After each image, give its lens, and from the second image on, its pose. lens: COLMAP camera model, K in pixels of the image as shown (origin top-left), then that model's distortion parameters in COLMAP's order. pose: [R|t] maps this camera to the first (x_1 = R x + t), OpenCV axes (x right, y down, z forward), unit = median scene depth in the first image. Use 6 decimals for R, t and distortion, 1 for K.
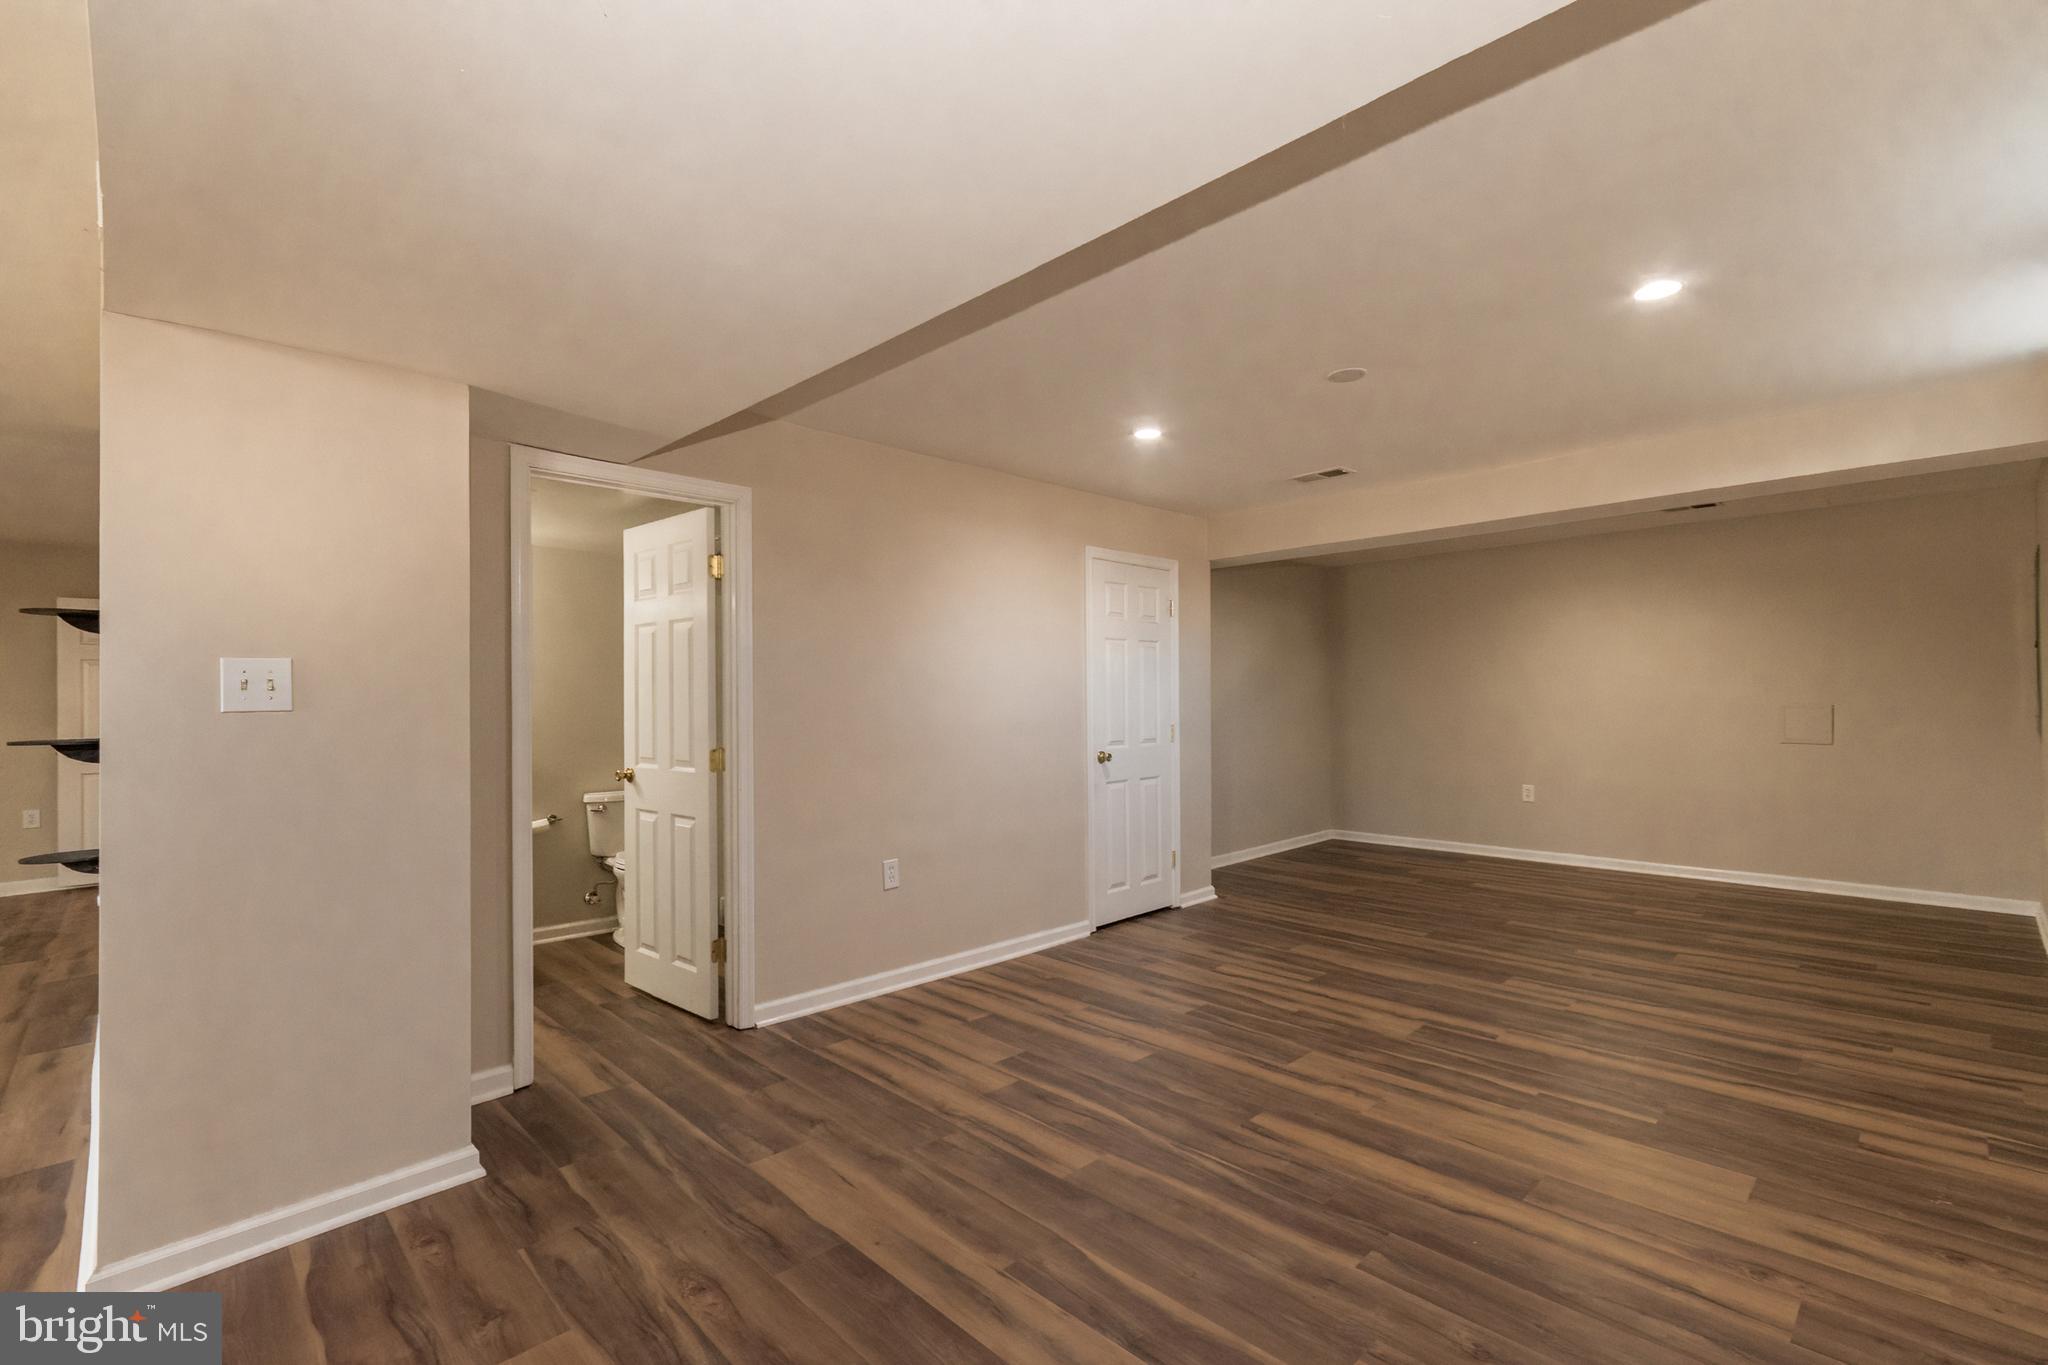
lens RADIAL K [[890.5, 0, 1019.3], [0, 890.5, 687.0], [0, 0, 1]] dist [0.003712, 0.000667]
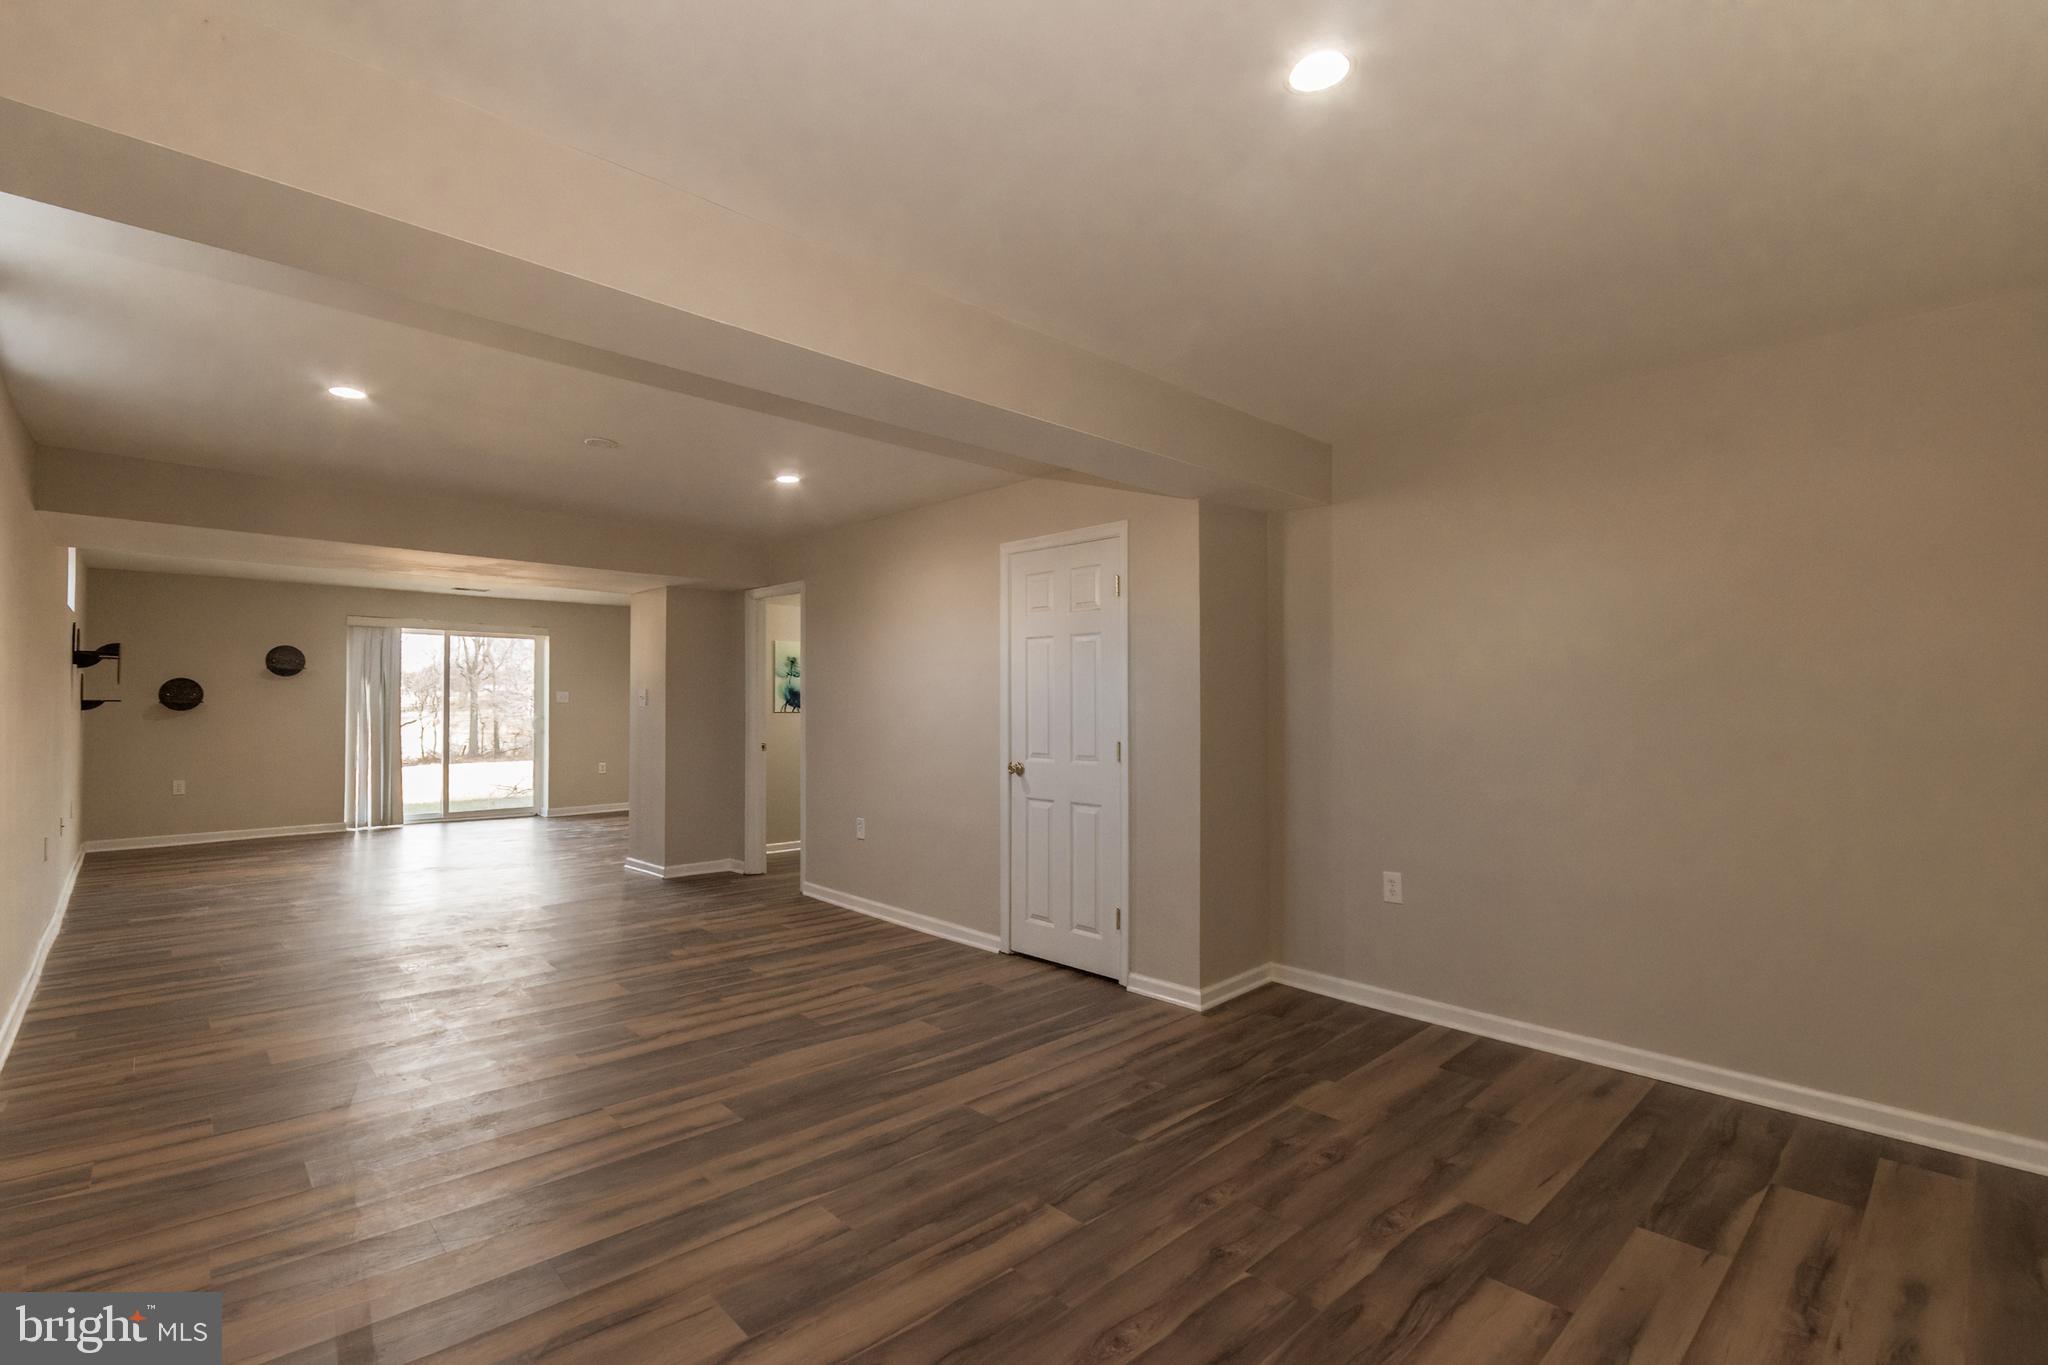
lens RADIAL K [[921.2, 0, 1024.0], [0, 921.2, 682.5], [0, 0, 1]] dist [0.001710, 0.000005]
pose [[-0.006549, -0.015432, -0.999859, 1.316589], [0.011296, 0.999816, -0.015505, 0.006033], [0.999915, -0.011396, -0.006374, 1.278865]]
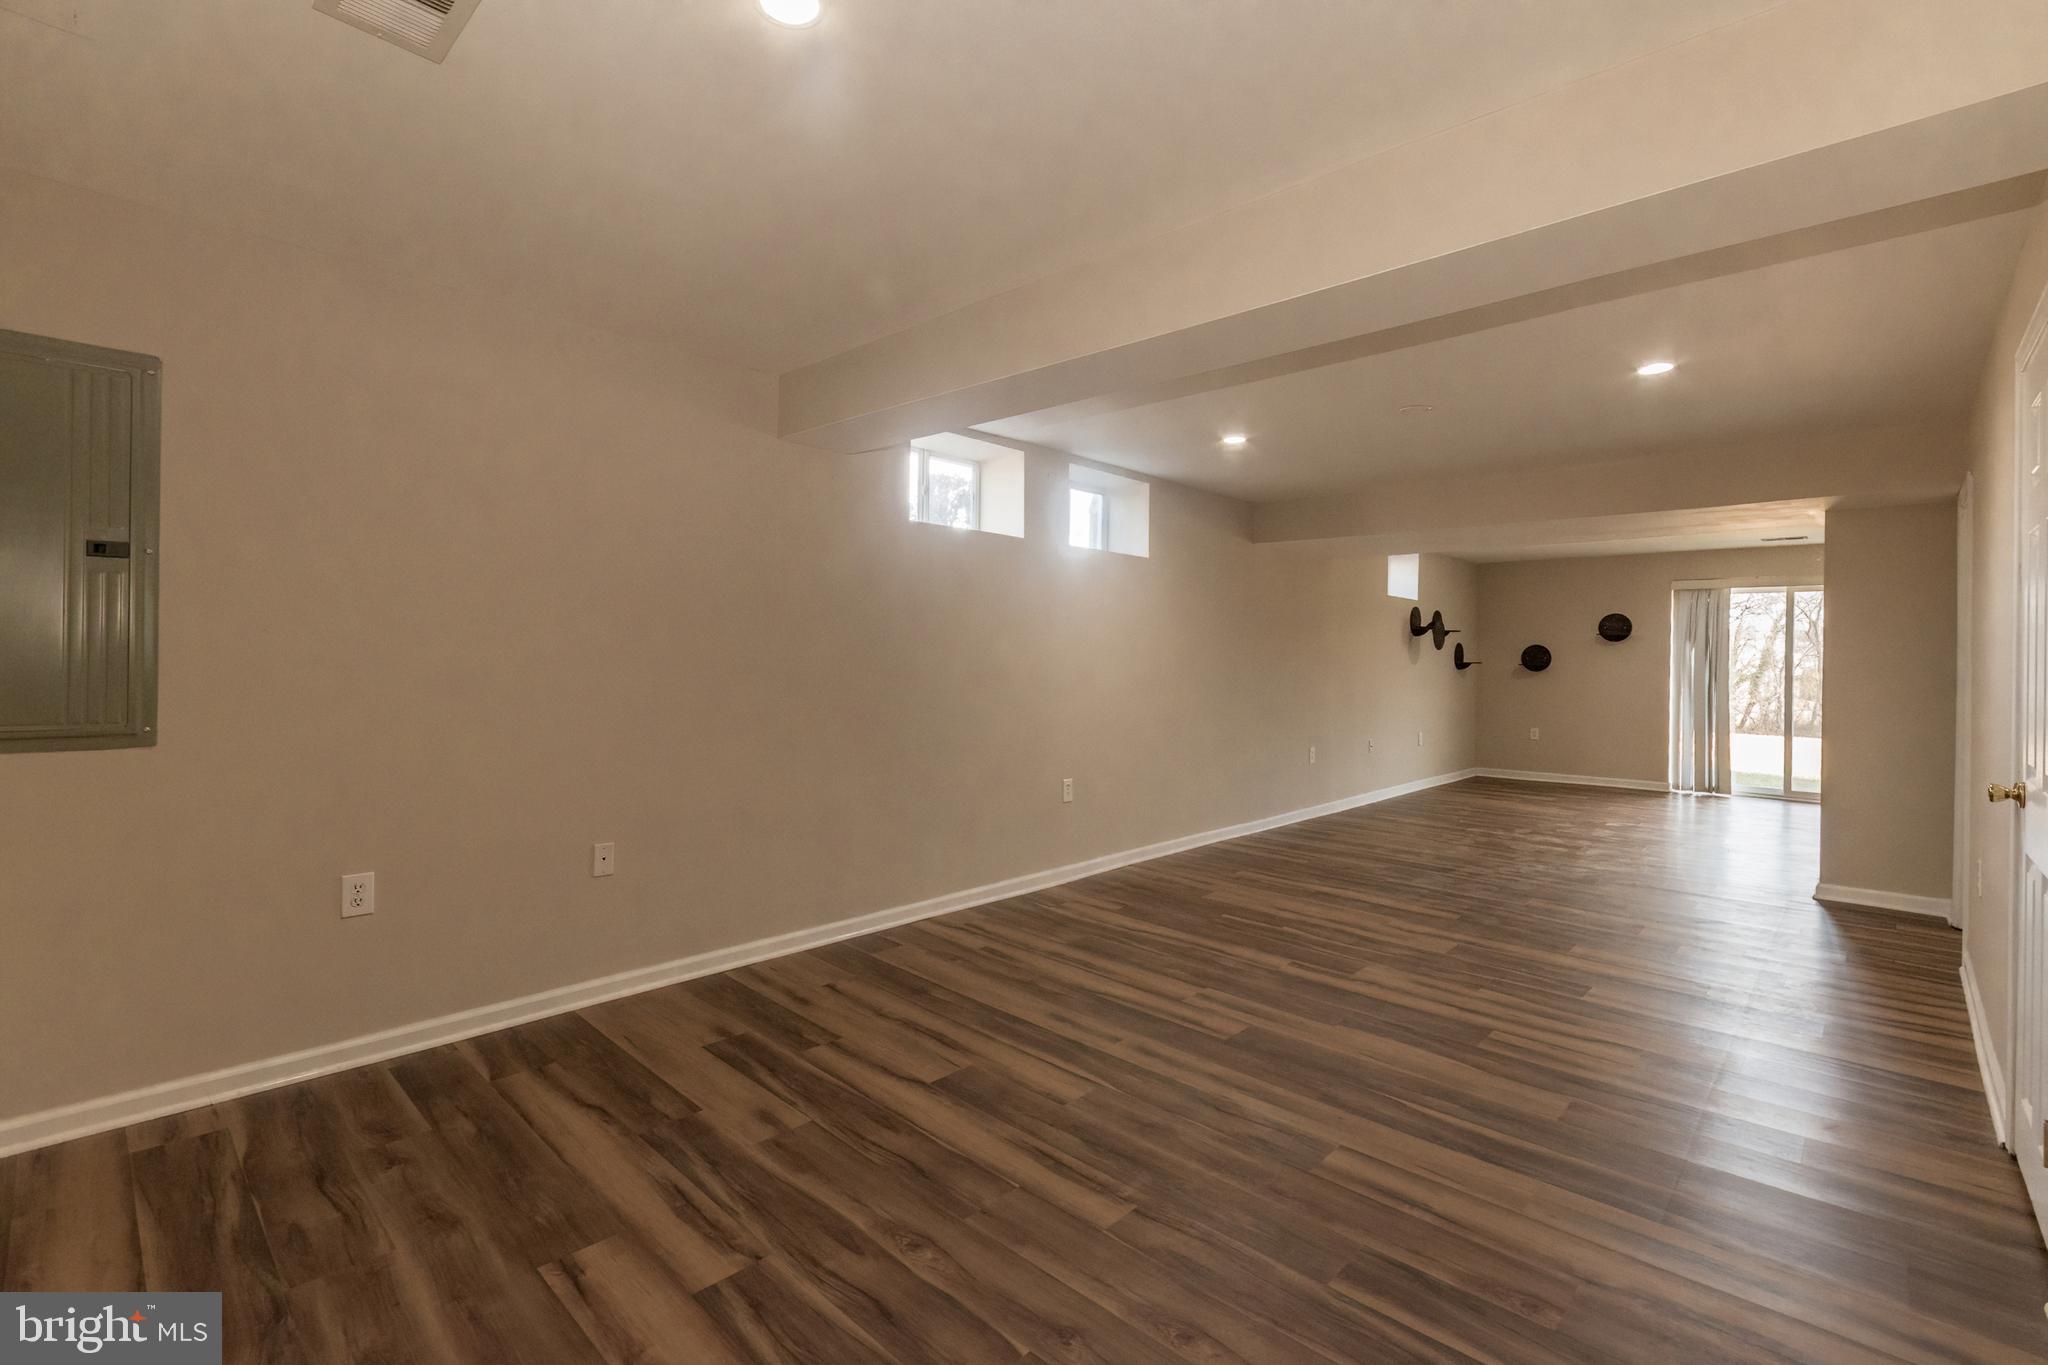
lens RADIAL K [[911.8, 0, 1007.5], [0, 911.8, 666.3], [0, 0, 1]] dist [0.001915, 0.000078]
pose [[-0.999322, -0.001840, -0.036768, 0.800508], [-0.001600, 0.999977, -0.006568, 0.019988], [0.036779, -0.006504, -0.999302, 1.835015]]
